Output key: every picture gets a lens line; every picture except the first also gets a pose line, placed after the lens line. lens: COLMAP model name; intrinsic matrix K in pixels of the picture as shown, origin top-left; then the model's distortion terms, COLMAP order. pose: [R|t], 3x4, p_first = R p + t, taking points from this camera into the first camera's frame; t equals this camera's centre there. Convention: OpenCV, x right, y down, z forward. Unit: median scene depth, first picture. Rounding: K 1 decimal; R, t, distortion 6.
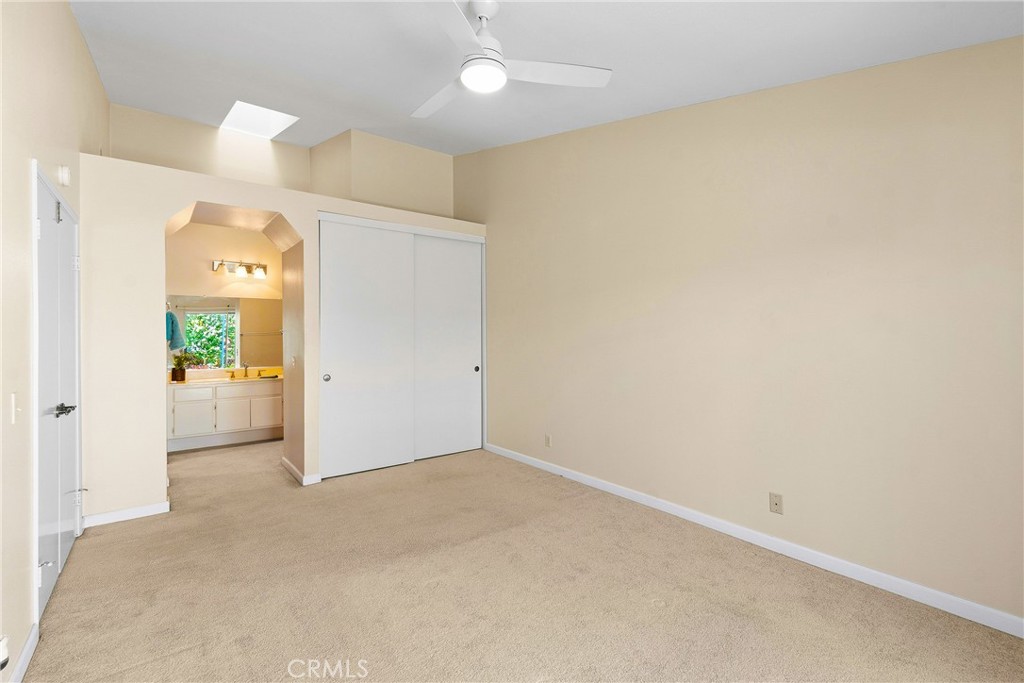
lens RADIAL K [[450.1, 0, 513.1], [0, 450.1, 339.5], [0, 0, 1]] dist [0.009612, 0.000304]
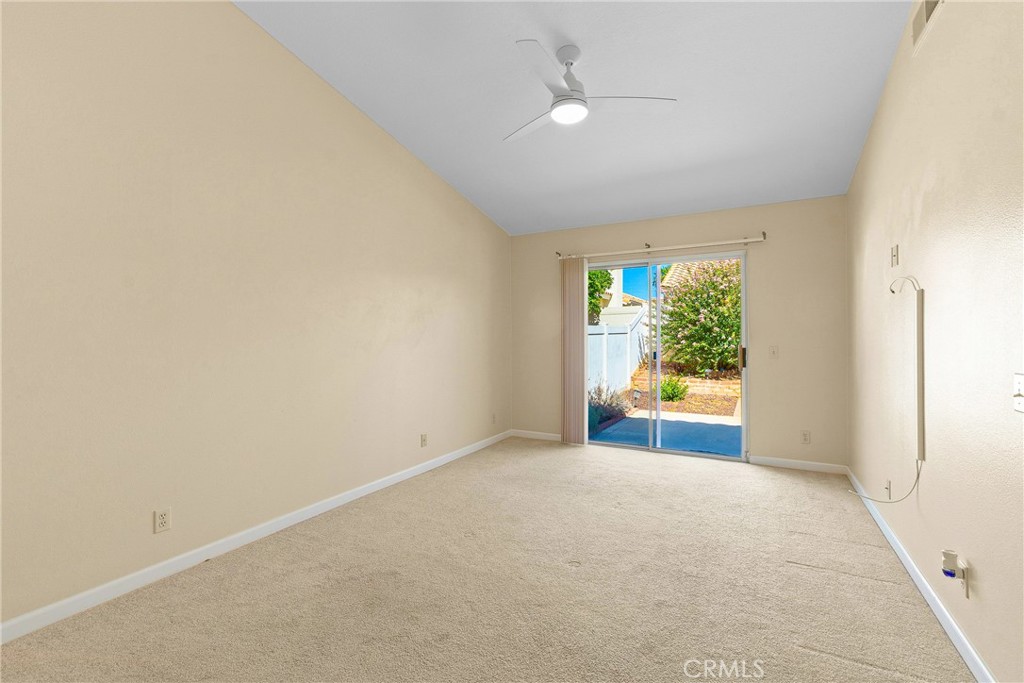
lens RADIAL K [[450.1, 0, 513.0], [0, 450.1, 339.1], [0, 0, 1]] dist [0.009612, 0.000304]
pose [[-0.405331, 0.001629, 0.914169, -0.884664], [0.007197, 0.999973, 0.001409, 0.029651], [-0.914142, 0.007150, -0.405332, 1.319381]]
